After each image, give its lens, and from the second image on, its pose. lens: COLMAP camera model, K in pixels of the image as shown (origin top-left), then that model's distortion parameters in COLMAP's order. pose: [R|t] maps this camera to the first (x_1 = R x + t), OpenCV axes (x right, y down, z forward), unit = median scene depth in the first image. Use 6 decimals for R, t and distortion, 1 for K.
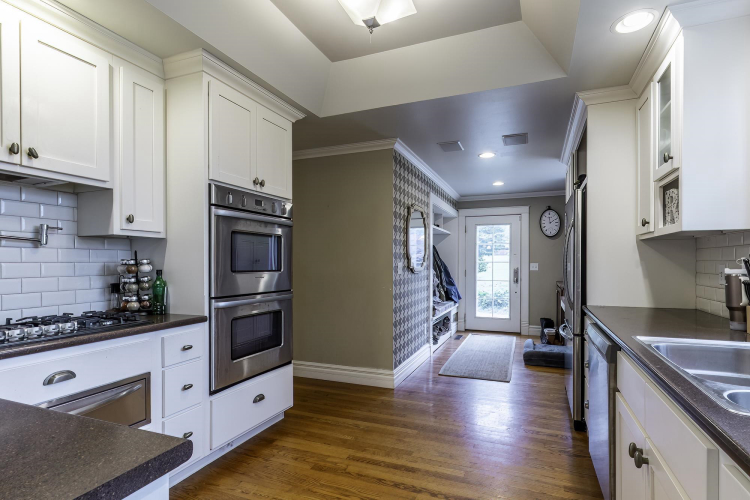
lens RADIAL K [[343.0, 0, 374.6], [0, 343.0, 260.1], [0, 0, 1]] dist [0.000471, -0.000008]
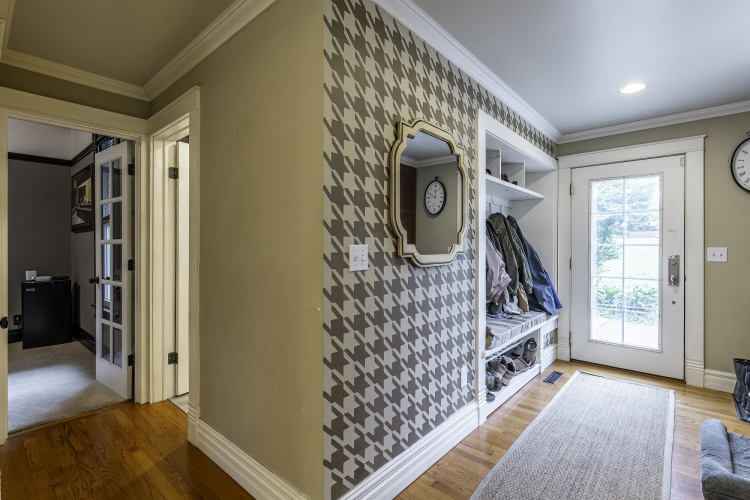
lens RADIAL K [[359.4, 0, 377.1], [0, 359.4, 243.4], [0, 0, 1]] dist [0.000889, -0.000059]
pose [[0.958487, -0.000904, -0.285136, 0.134802], [0.000982, 1.000000, 0.000130, 0.003148], [0.285136, -0.000405, 0.958487, 0.345263]]
